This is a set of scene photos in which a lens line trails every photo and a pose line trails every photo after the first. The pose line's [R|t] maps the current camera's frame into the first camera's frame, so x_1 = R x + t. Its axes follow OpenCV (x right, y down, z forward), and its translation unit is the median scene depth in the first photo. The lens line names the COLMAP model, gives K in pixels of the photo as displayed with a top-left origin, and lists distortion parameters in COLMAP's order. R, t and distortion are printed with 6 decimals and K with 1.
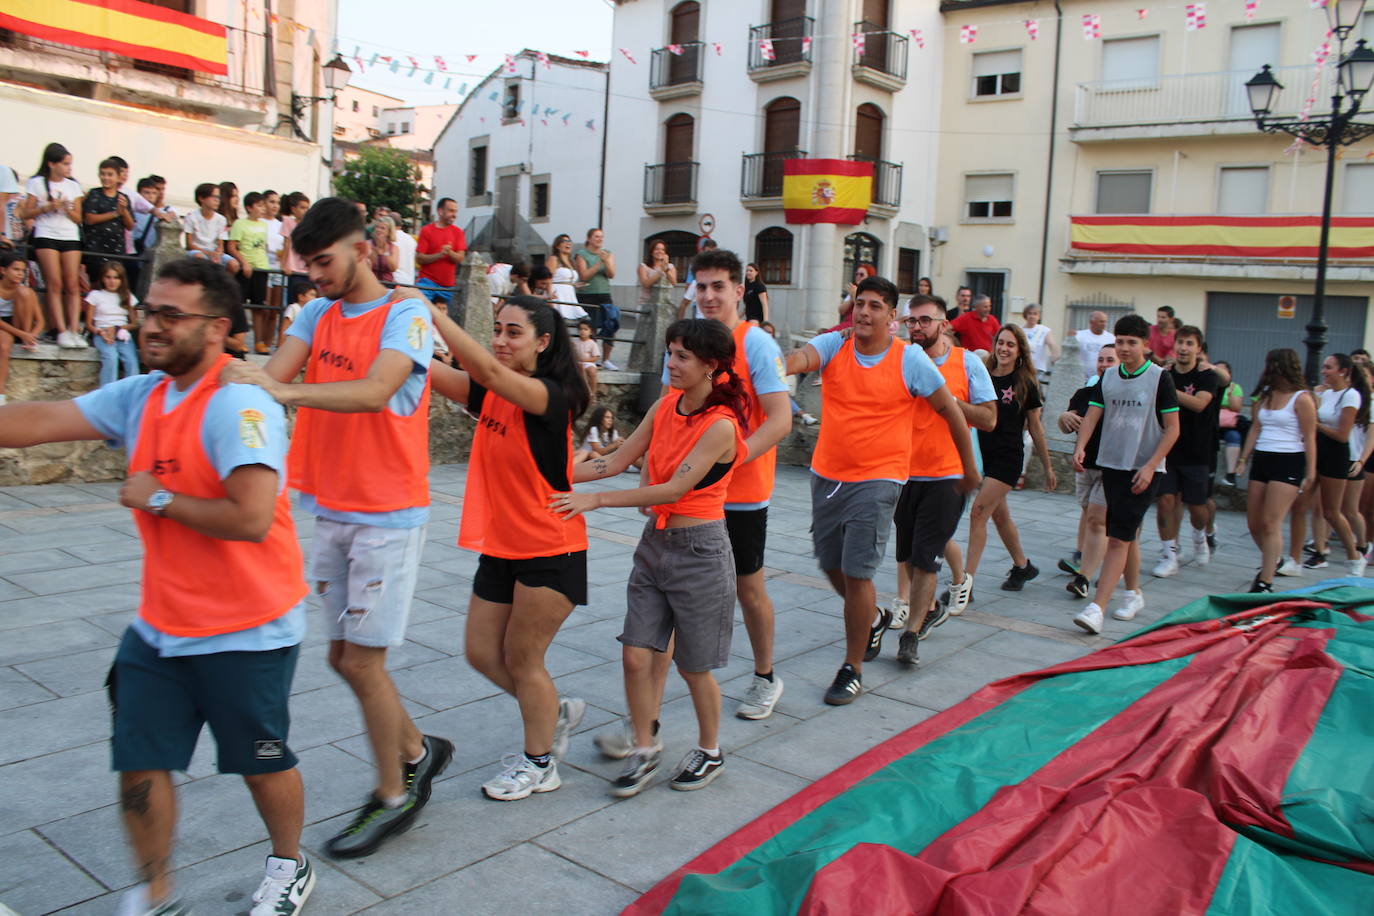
lens RADIAL K [[1123.0, 0, 653.8], [0, 1123.0, 470.8], [0, 0, 1]] dist [-0.132673, 0.113176]
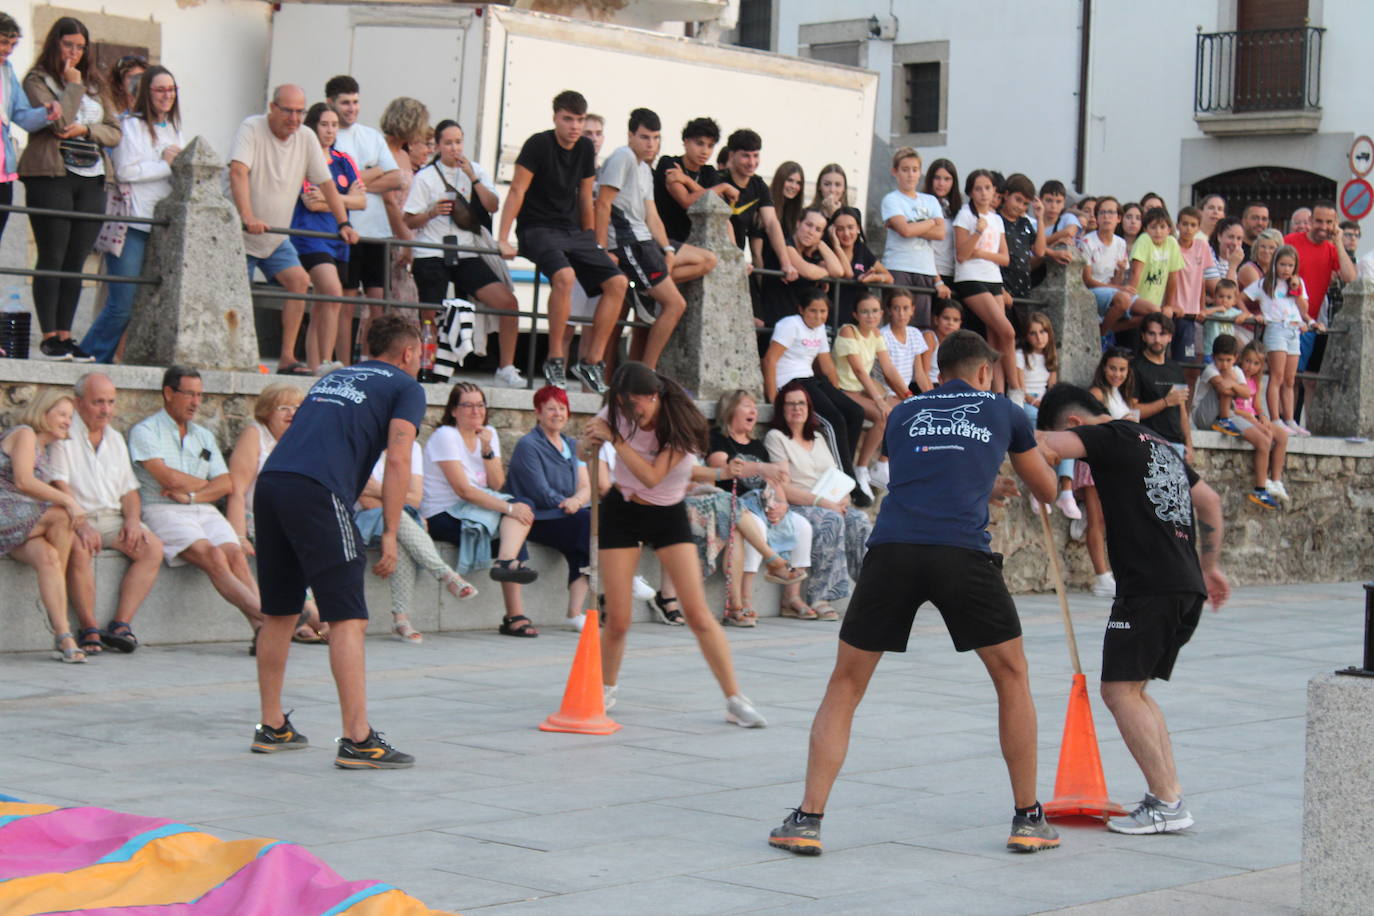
lens RADIAL K [[3257.7, 0, 698.0], [0, 3257.7, 449.8], [0, 0, 1]] dist [0.154618, 0.000000]
pose [[0.999781, -0.020906, 0.000274, -0.350210], [0.020835, 0.995099, -0.096667, 0.059917], [0.001749, 0.096651, 0.995317, -0.612715]]
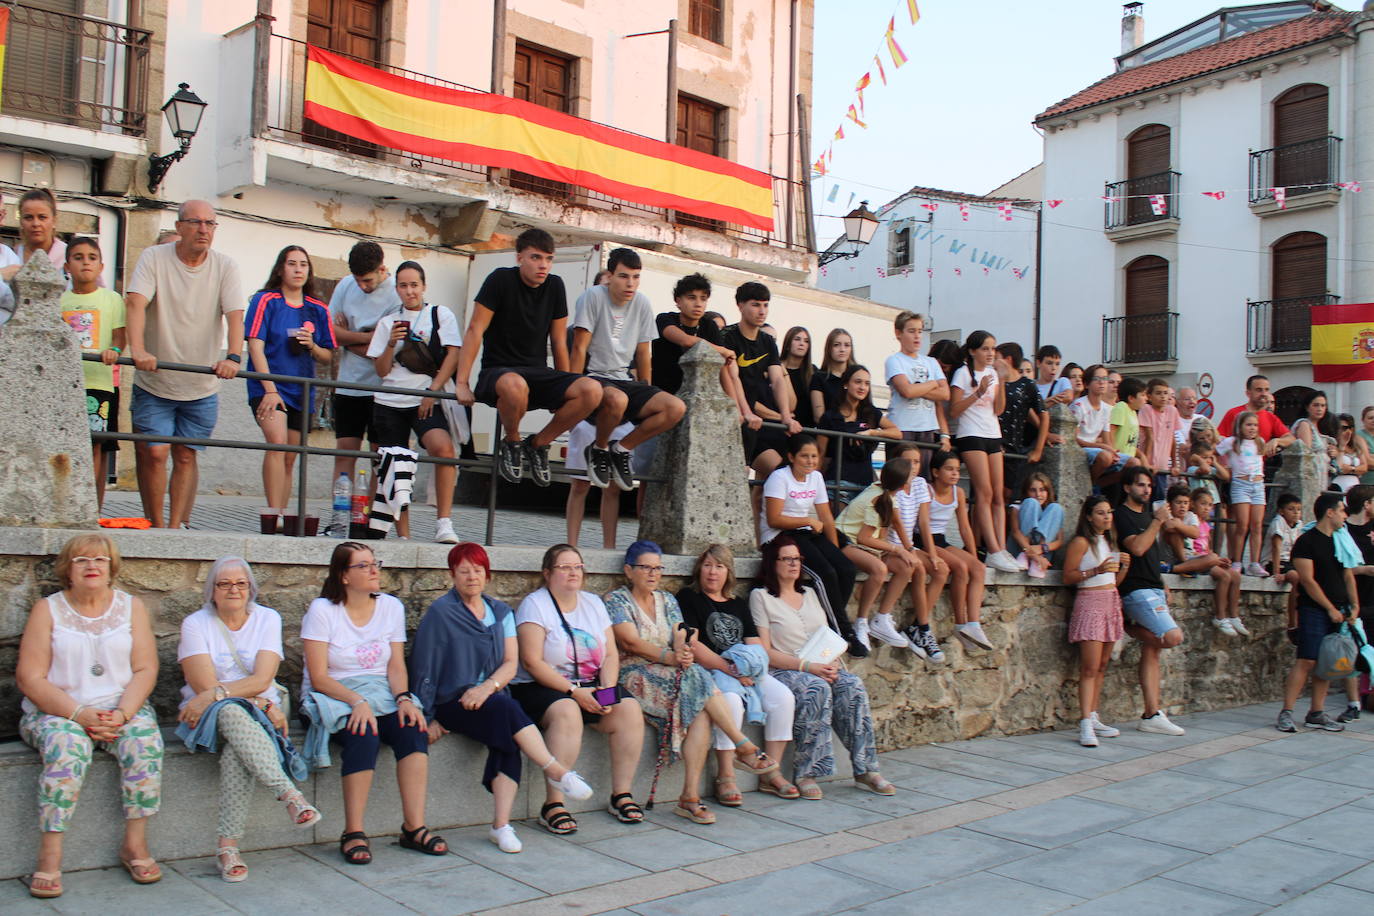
lens RADIAL K [[1339.4, 0, 690.6], [0, 1339.4, 454.3], [0, 0, 1]] dist [-0.058578, 0.000000]
pose [[0.992163, -0.023529, -0.122718, -0.298448], [0.003400, 0.986832, -0.161715, -0.017118], [0.124907, 0.160030, 0.979177, -0.010206]]
